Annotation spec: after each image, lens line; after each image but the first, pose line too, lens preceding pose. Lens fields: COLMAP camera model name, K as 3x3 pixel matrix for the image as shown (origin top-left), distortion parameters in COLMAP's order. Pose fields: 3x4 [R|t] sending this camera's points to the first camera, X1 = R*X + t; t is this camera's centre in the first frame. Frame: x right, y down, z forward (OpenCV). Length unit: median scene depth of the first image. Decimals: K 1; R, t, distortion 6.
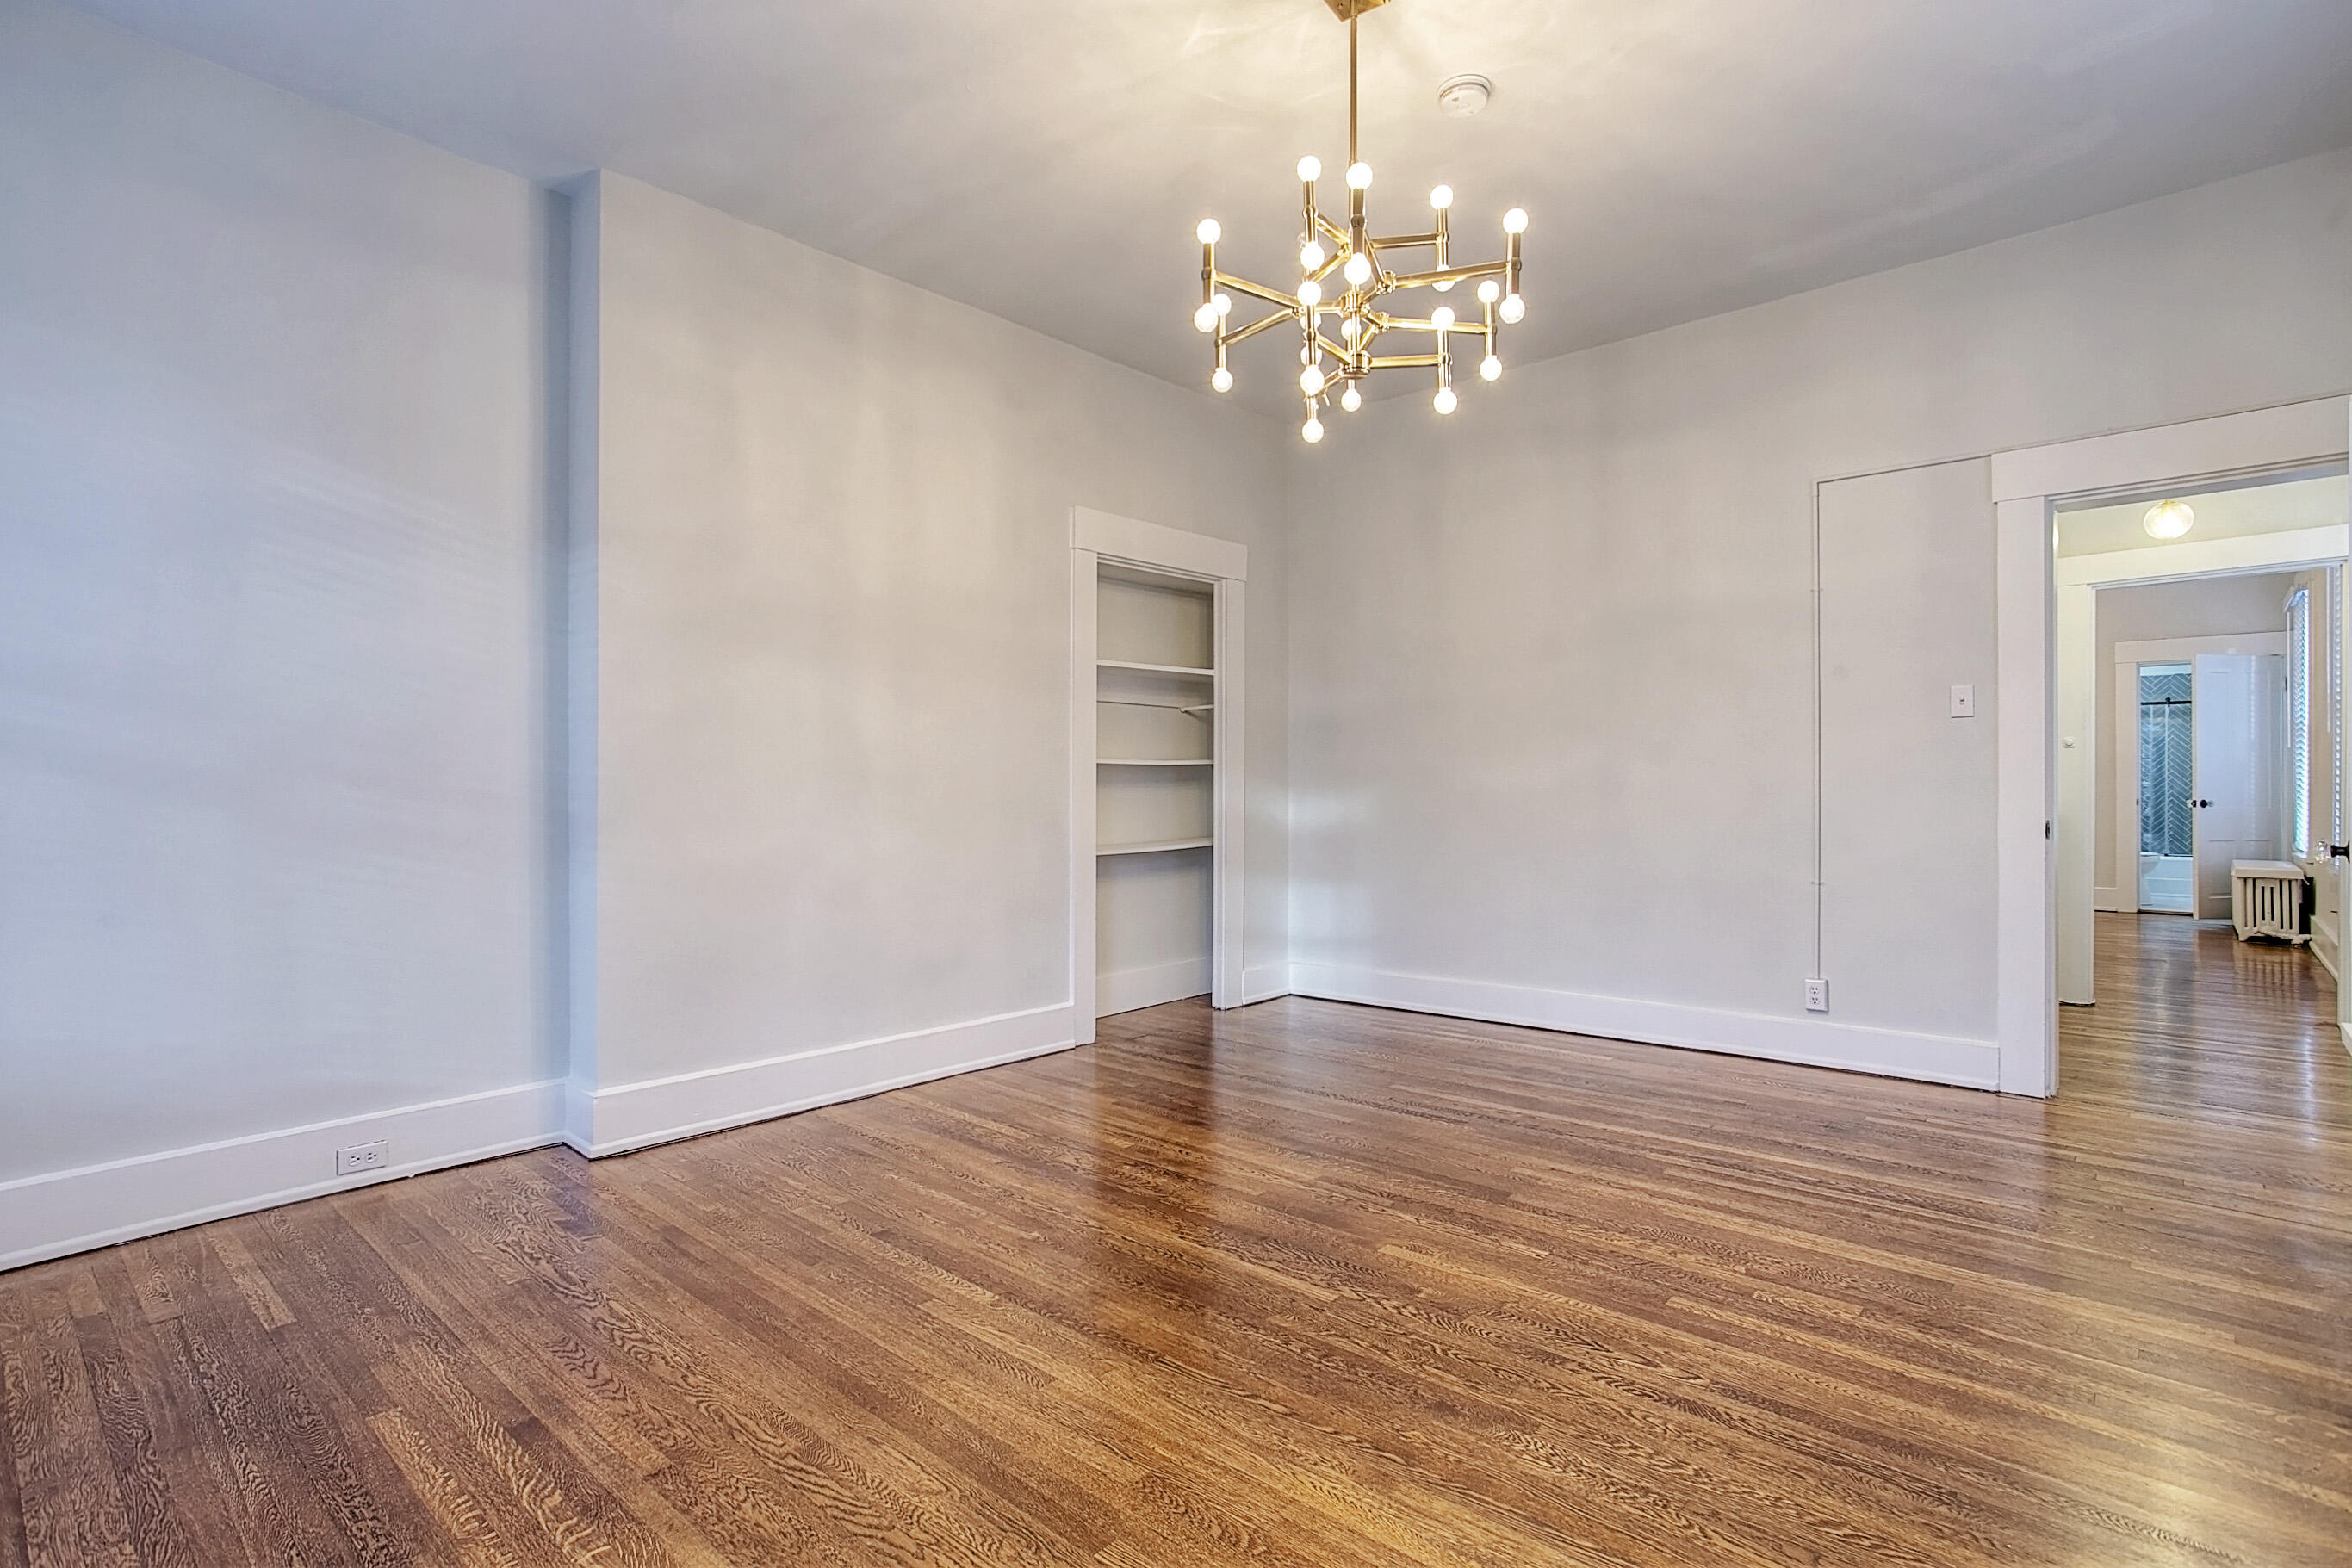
lens RADIAL K [[1144.7, 0, 1184.0], [0, 1144.7, 777.1], [0, 0, 1]] dist [-0.033079, 0.001464]
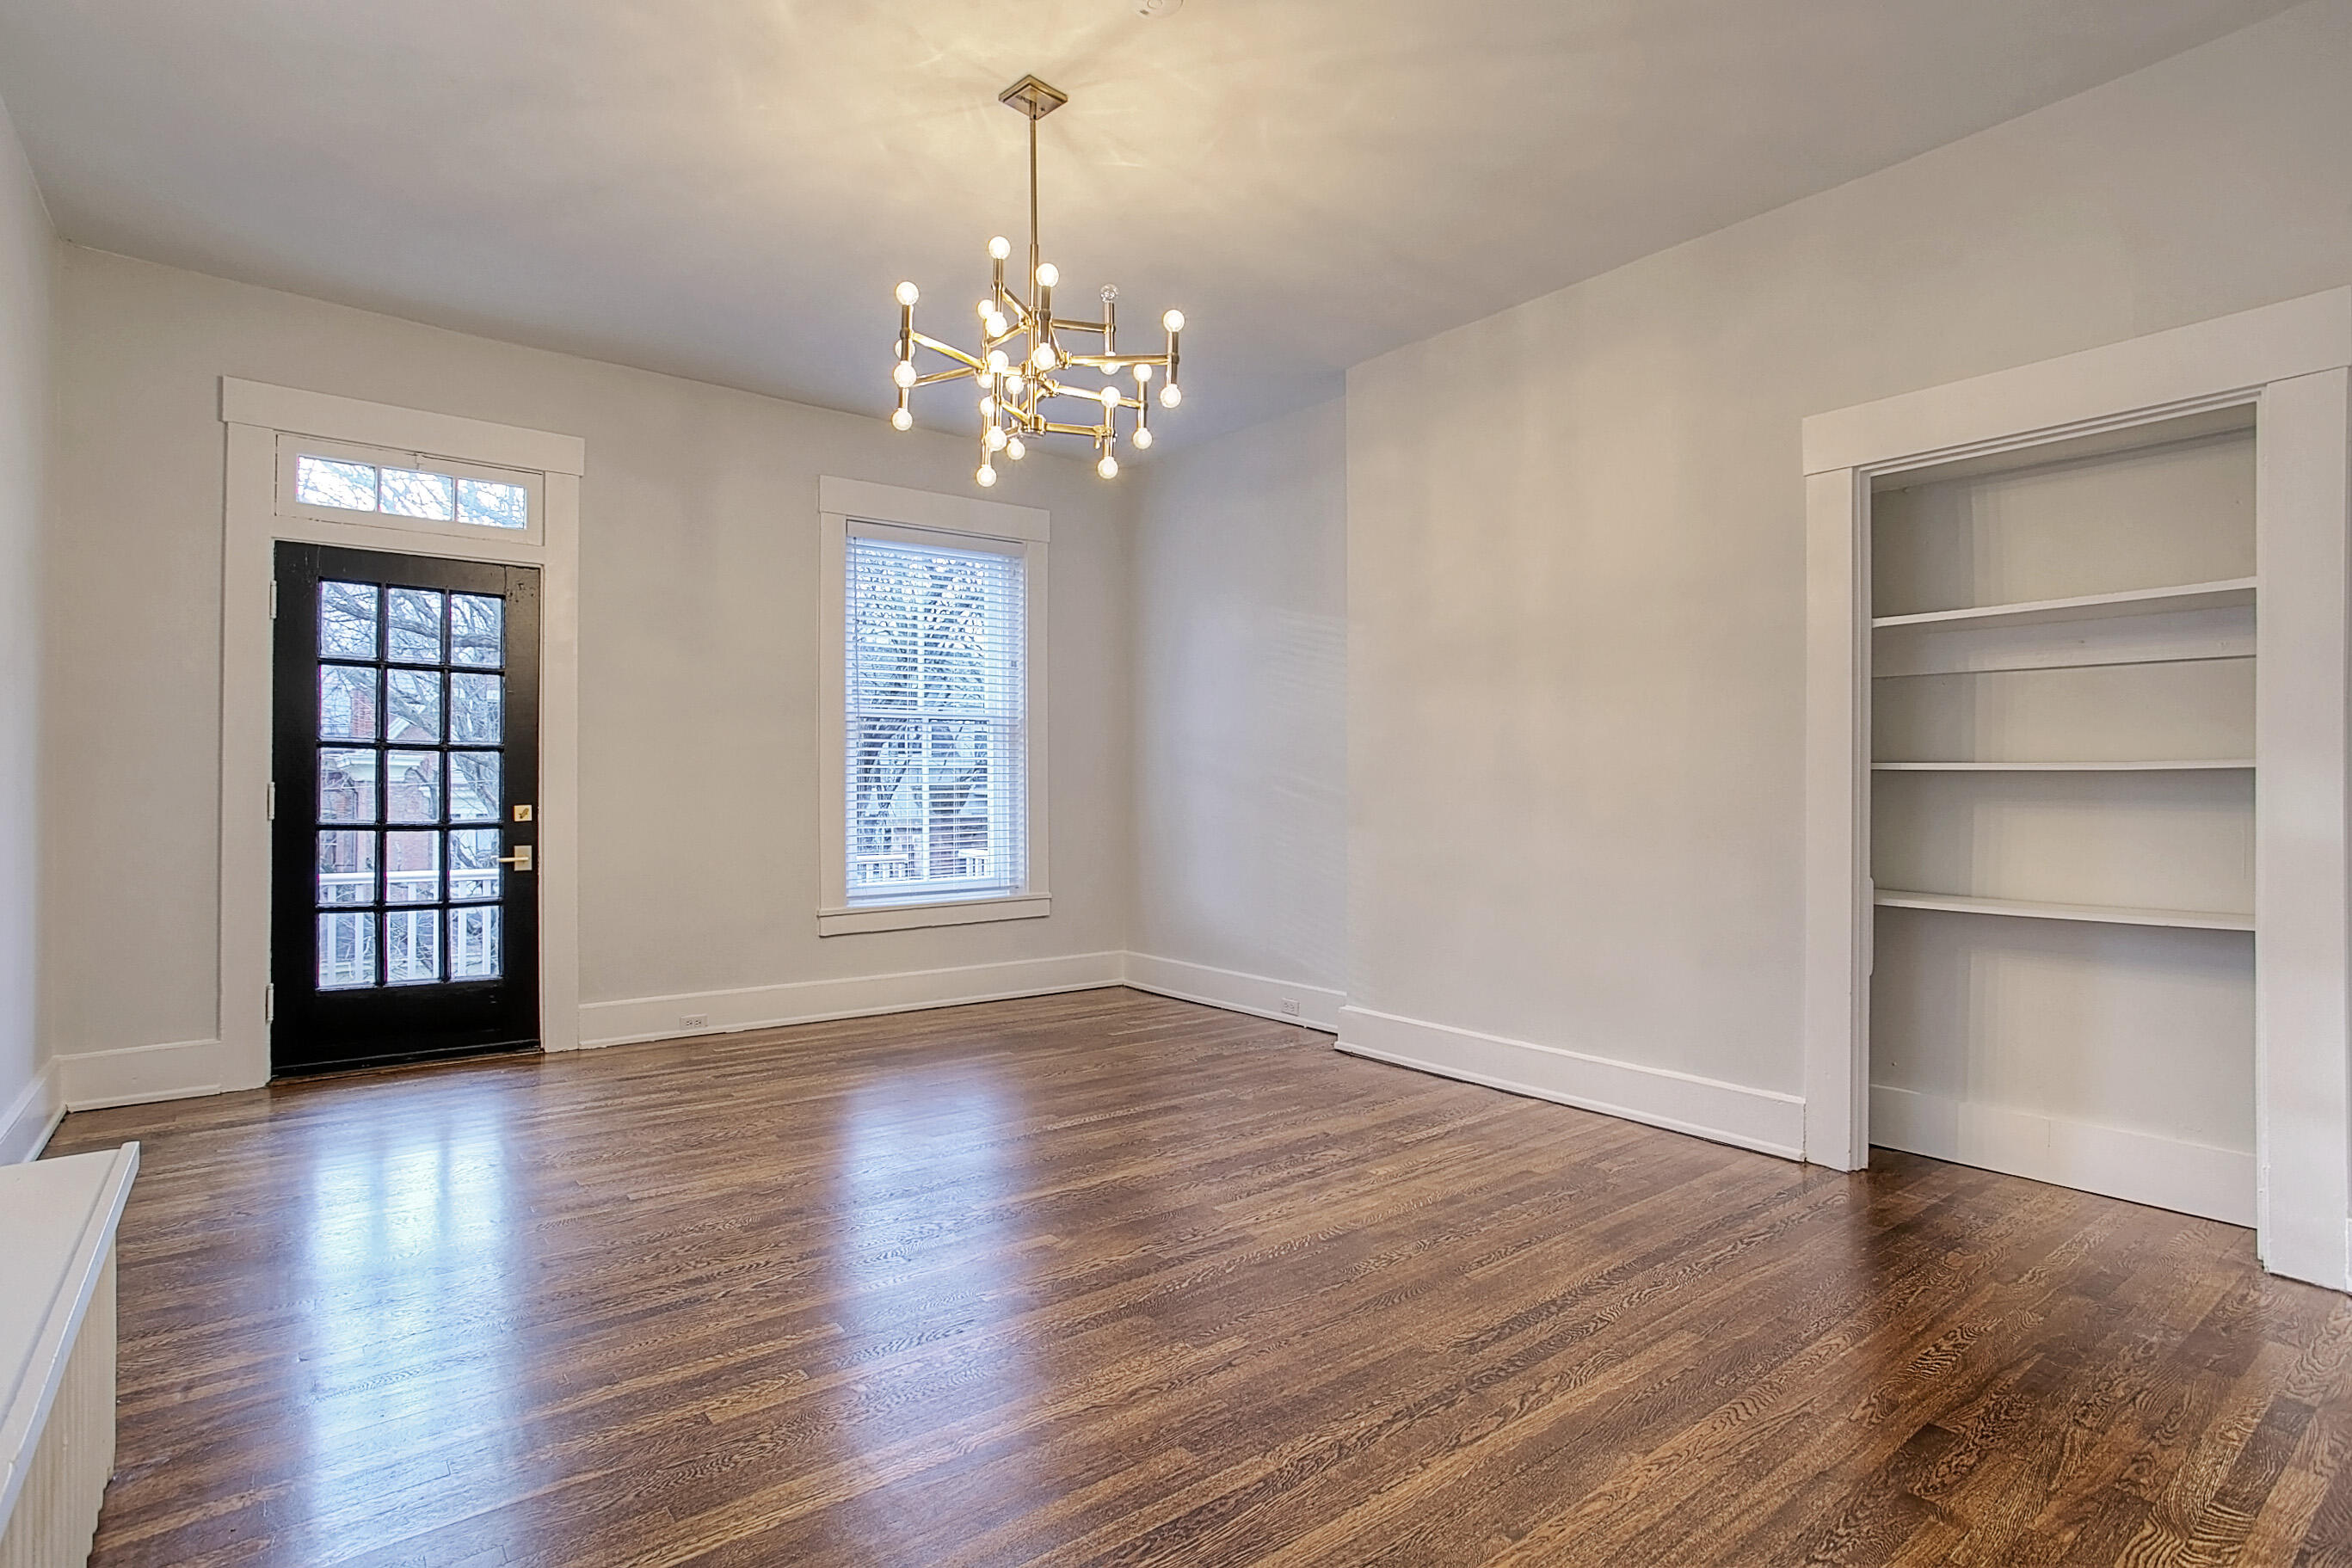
lens RADIAL K [[1144.7, 0, 1177.9], [0, 1144.7, 786.9], [0, 0, 1]] dist [-0.033079, 0.001464]
pose [[-0.171855, 0.001716, -0.985121, 0.914637], [0.002839, 0.999995, 0.001247, -0.004752], [0.985118, -0.002582, -0.171859, 0.988968]]
